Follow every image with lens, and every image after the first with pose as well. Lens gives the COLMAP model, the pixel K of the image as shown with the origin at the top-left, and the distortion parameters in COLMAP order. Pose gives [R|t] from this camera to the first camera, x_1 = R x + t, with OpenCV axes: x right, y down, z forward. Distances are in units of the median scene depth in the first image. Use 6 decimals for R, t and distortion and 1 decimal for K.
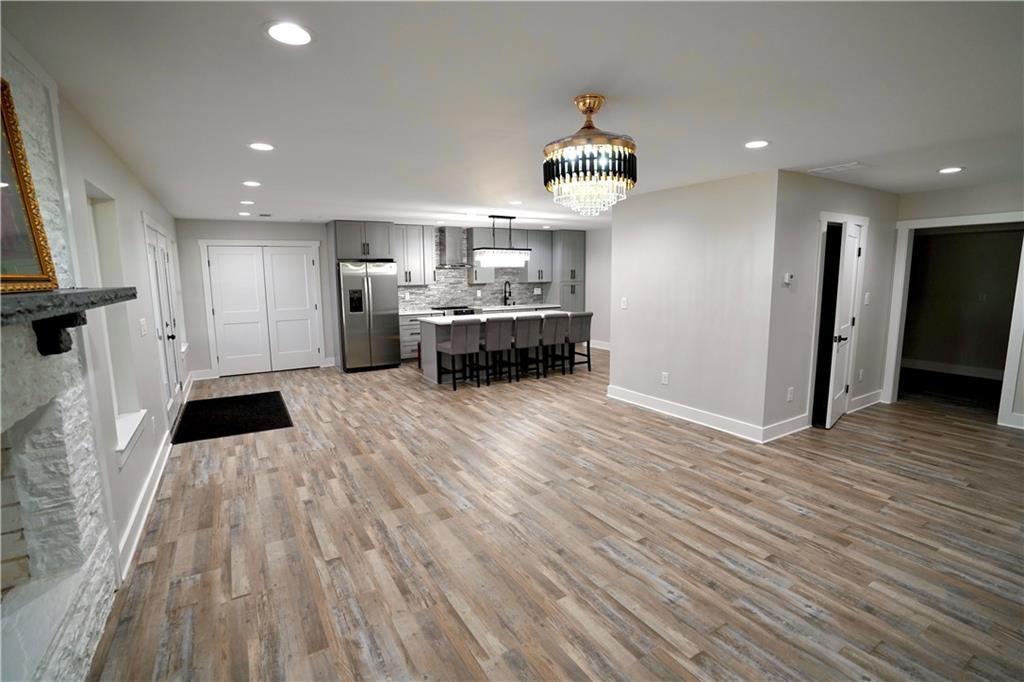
lens RADIAL K [[464.4, 0, 508.4], [0, 464.4, 345.7], [0, 0, 1]] dist [-0.005399, 0.001987]
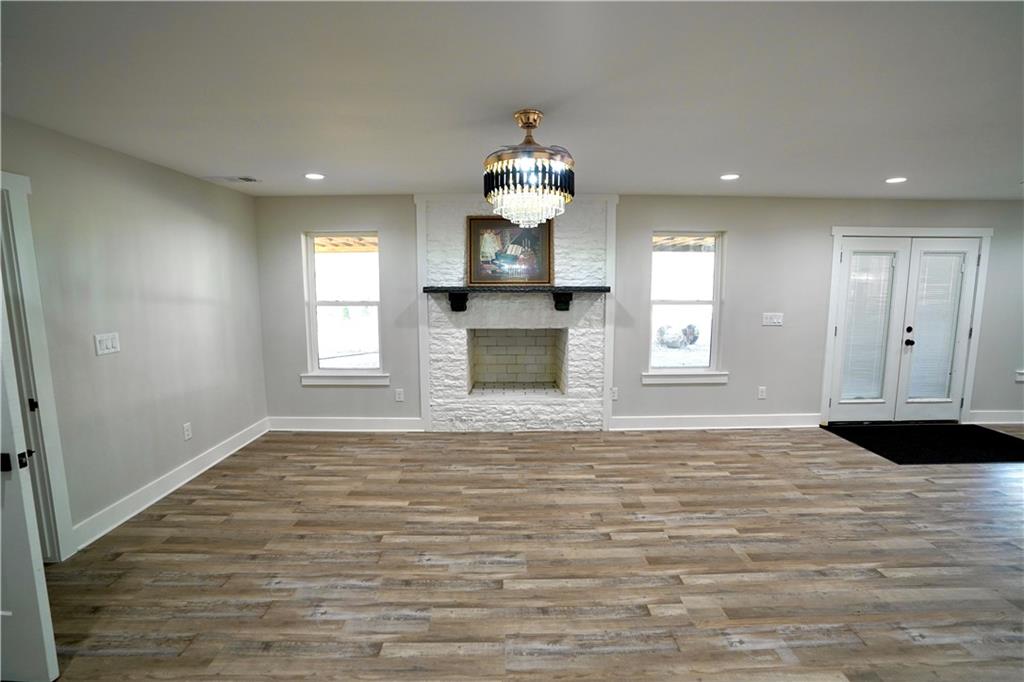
lens RADIAL K [[464.4, 0, 508.5], [0, 464.4, 339.0], [0, 0, 1]] dist [-0.005399, 0.001987]
pose [[-0.492991, 0.107215, -0.863403, 1.023154], [-0.124293, 0.973520, 0.191859, -0.203941], [0.861110, 0.201899, -0.466611, 1.383101]]
